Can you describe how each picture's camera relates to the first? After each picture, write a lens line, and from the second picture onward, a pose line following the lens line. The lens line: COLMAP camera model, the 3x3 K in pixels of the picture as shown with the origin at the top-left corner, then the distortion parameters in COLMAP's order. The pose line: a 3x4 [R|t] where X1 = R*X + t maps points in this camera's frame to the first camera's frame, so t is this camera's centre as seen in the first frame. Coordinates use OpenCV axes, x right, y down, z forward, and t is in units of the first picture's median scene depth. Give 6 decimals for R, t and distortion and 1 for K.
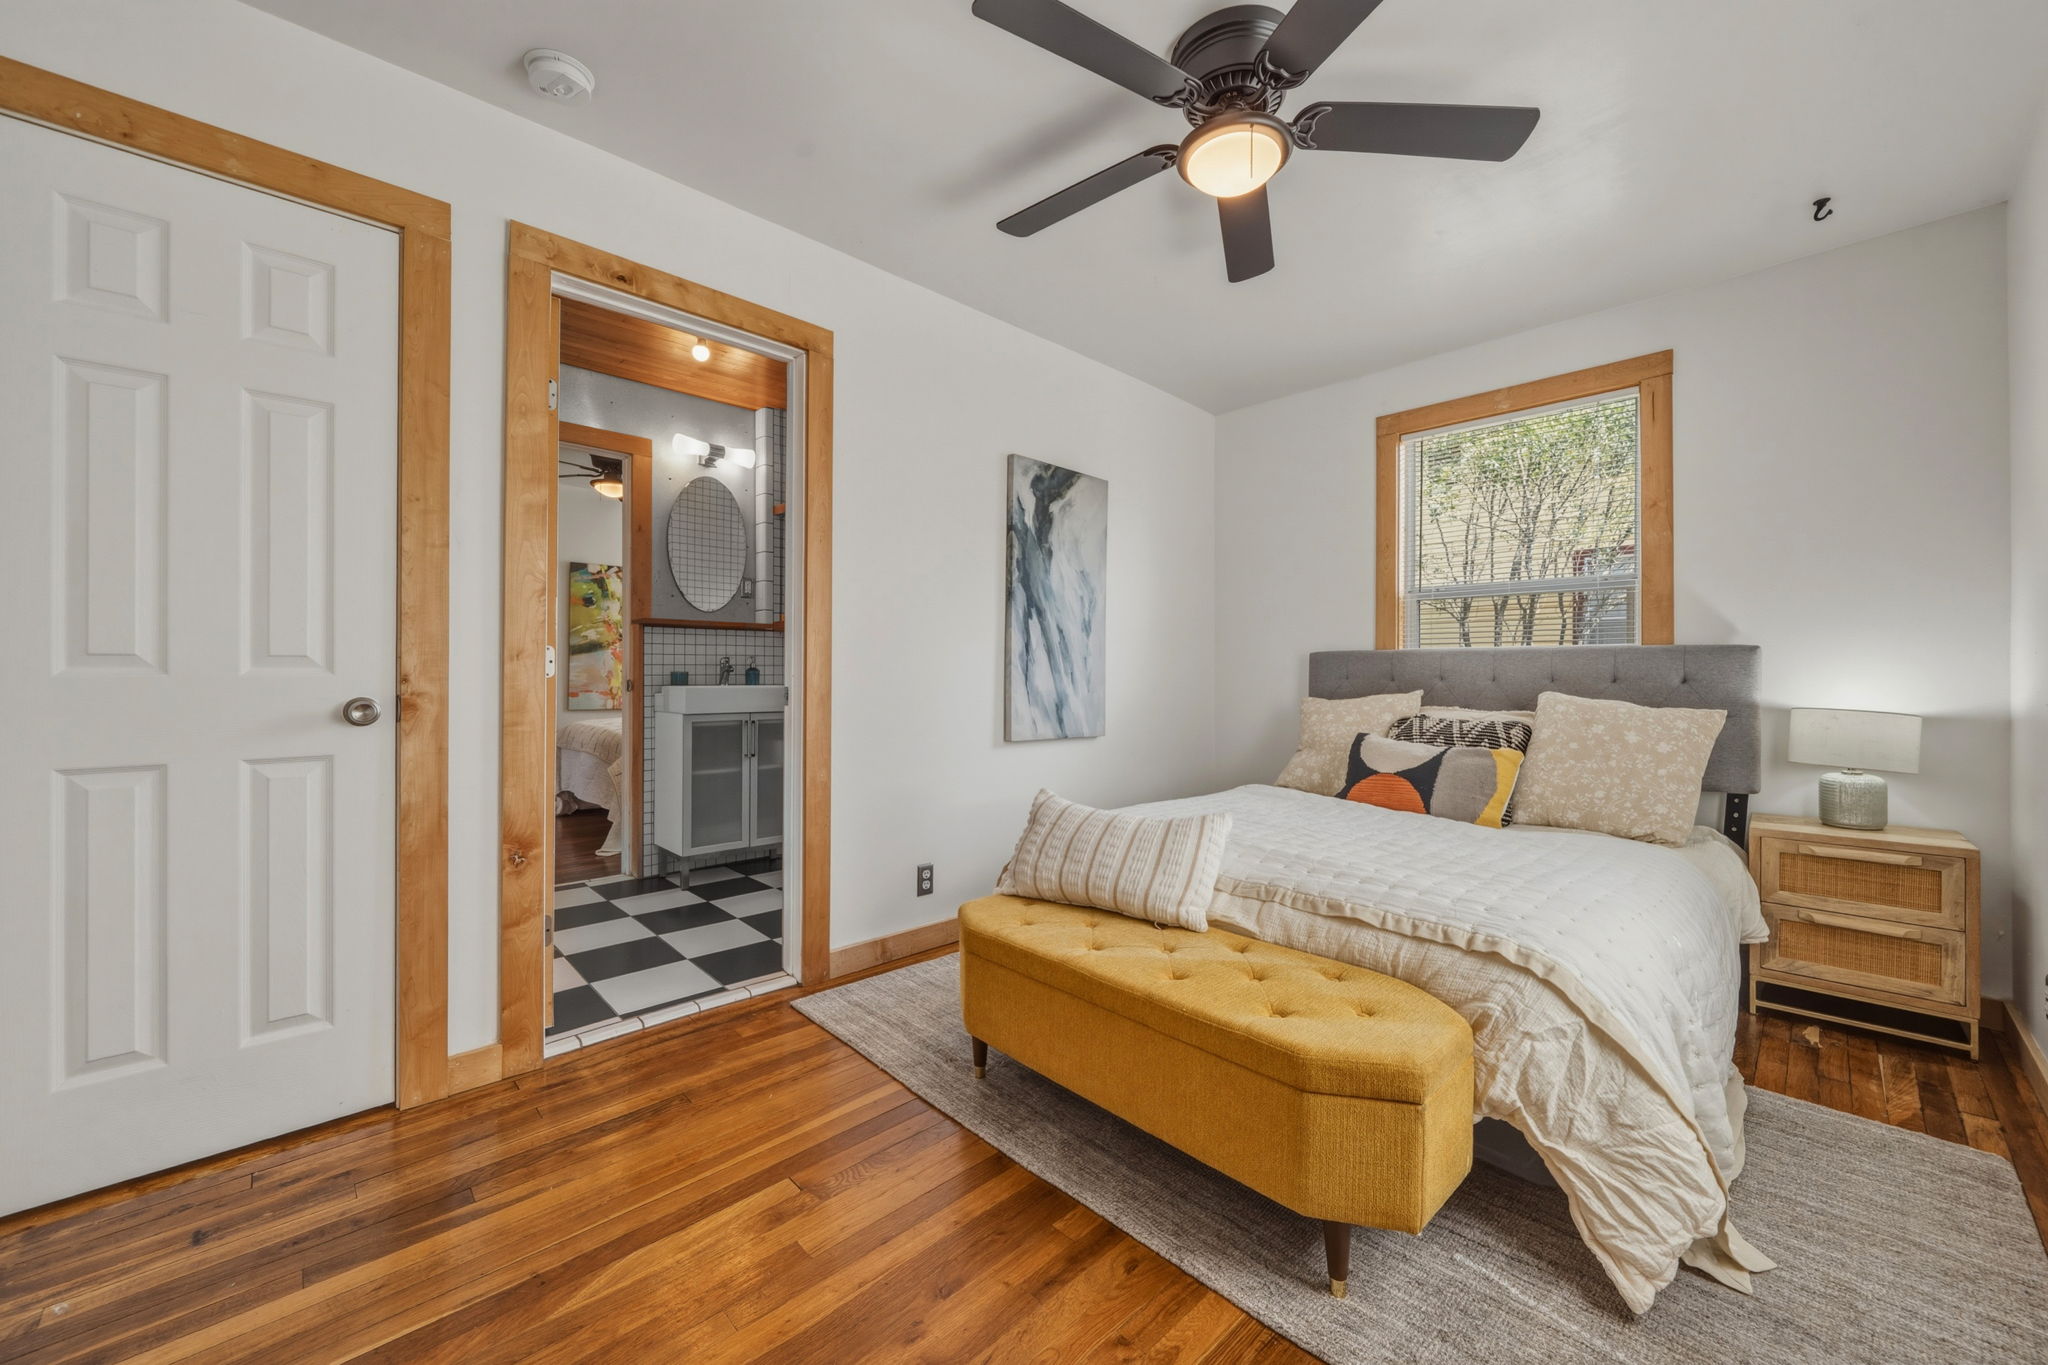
lens RADIAL K [[796.8, 0, 1009.0], [0, 796.8, 667.9], [0, 0, 1]] dist [-0.010224, -0.000350]
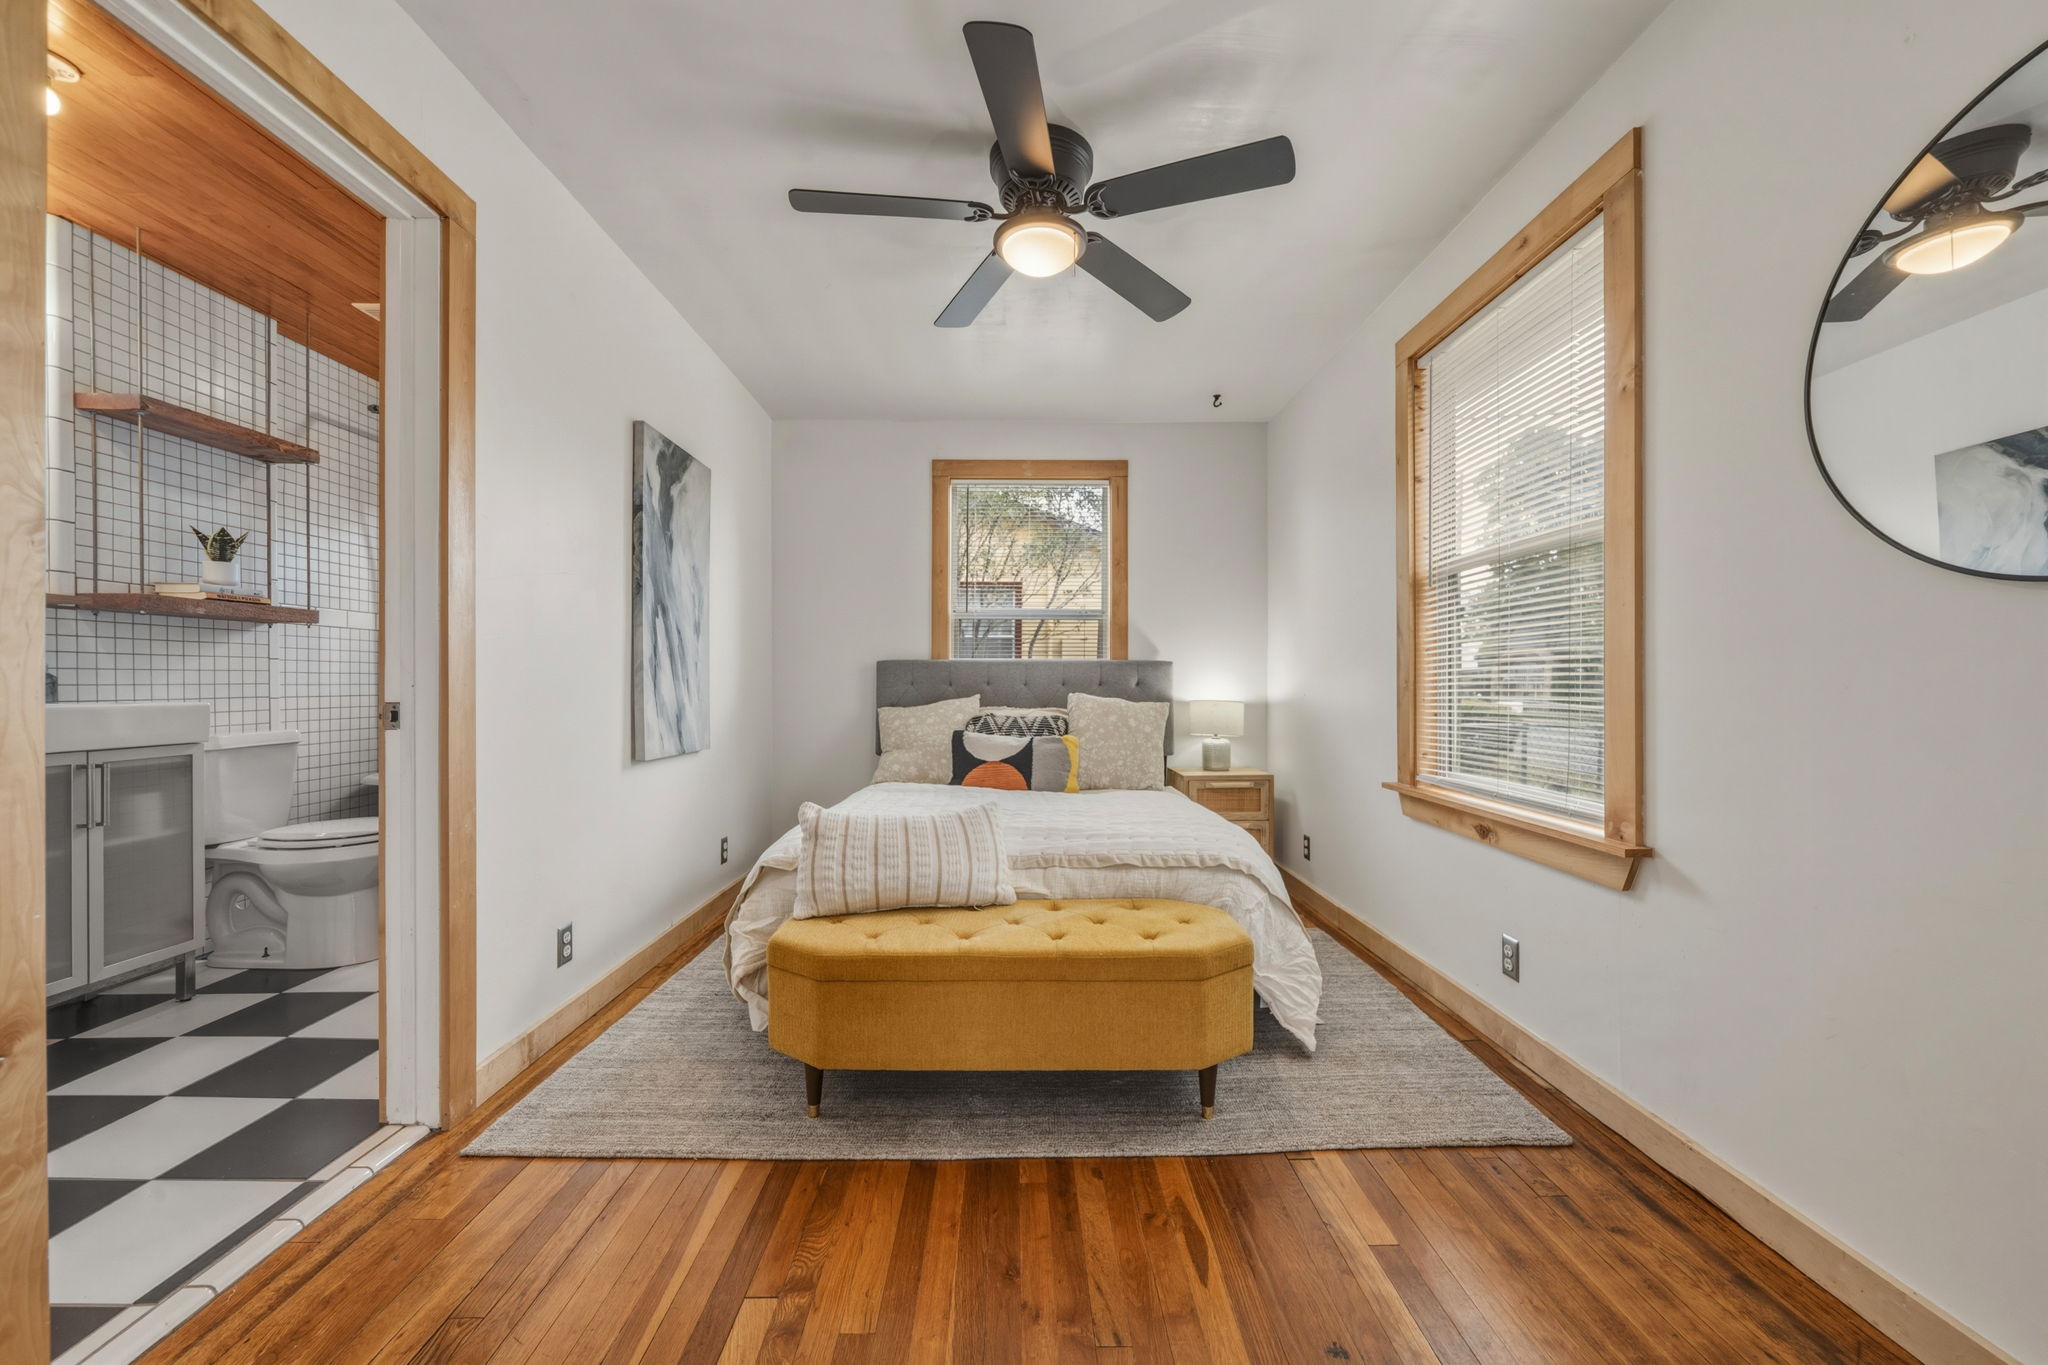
lens RADIAL K [[796.8, 0, 1033.8], [0, 796.8, 683.5], [0, 0, 1]] dist [-0.010224, -0.000350]
pose [[0.655602, -0.006550, 0.755078, -0.443446], [-0.004148, 0.999916, 0.012275, -0.003120], [-0.755095, -0.011180, 0.655520, 0.157823]]
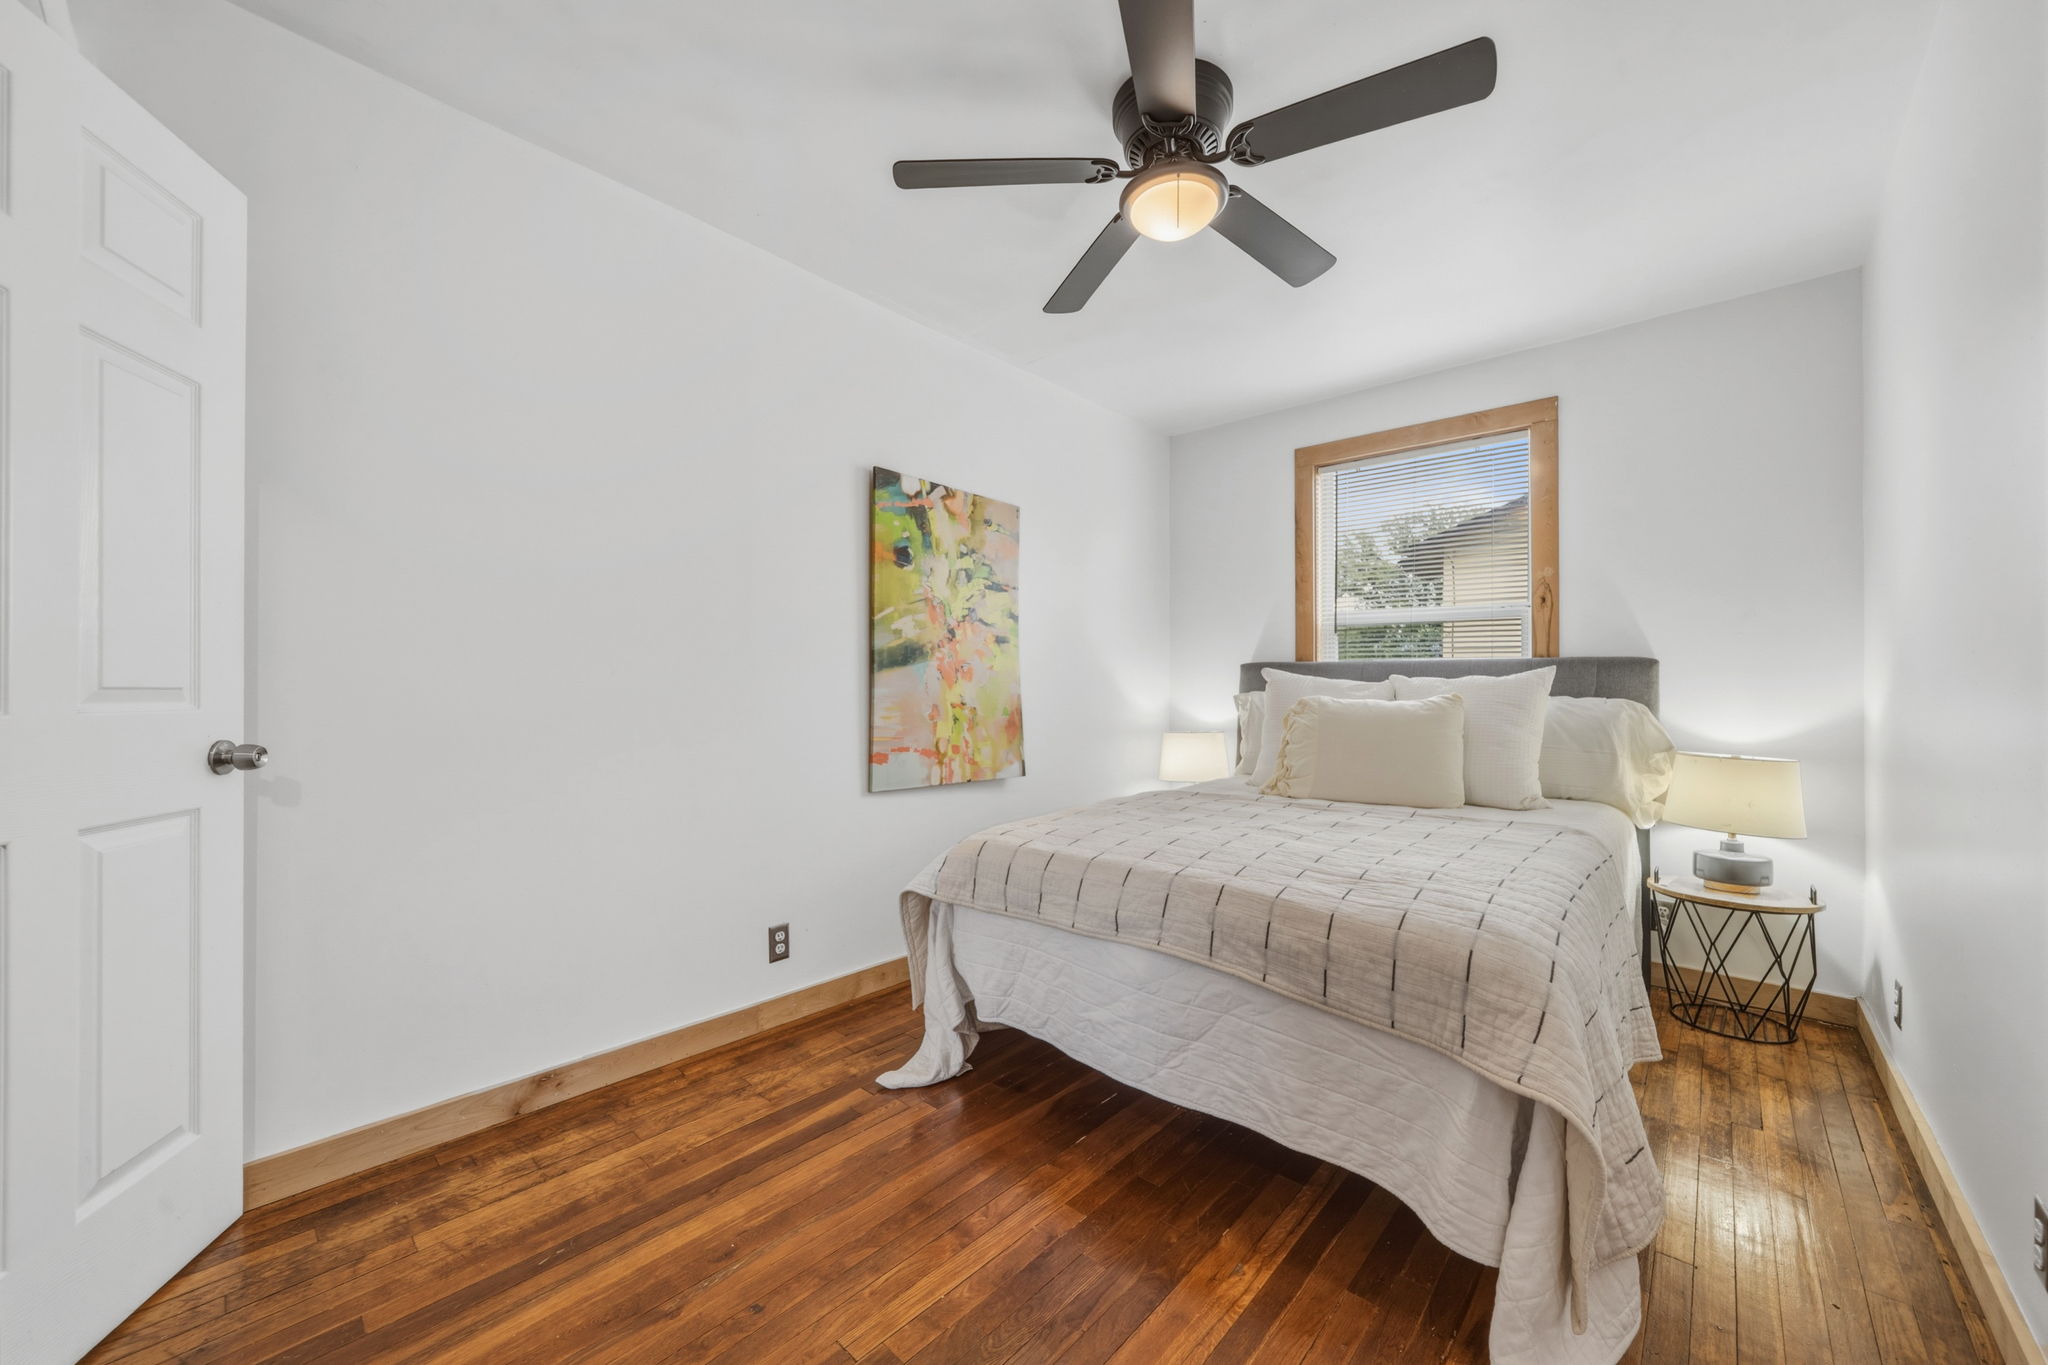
lens RADIAL K [[796.8, 0, 1030.4], [0, 796.8, 688.3], [0, 0, 1]] dist [-0.010224, -0.000350]
pose [[0.994002, 0.000360, 0.109364, -1.481225], [-0.000194, 0.999999, -0.001523, -0.016534], [-0.109364, 0.001493, 0.994001, 1.556224]]
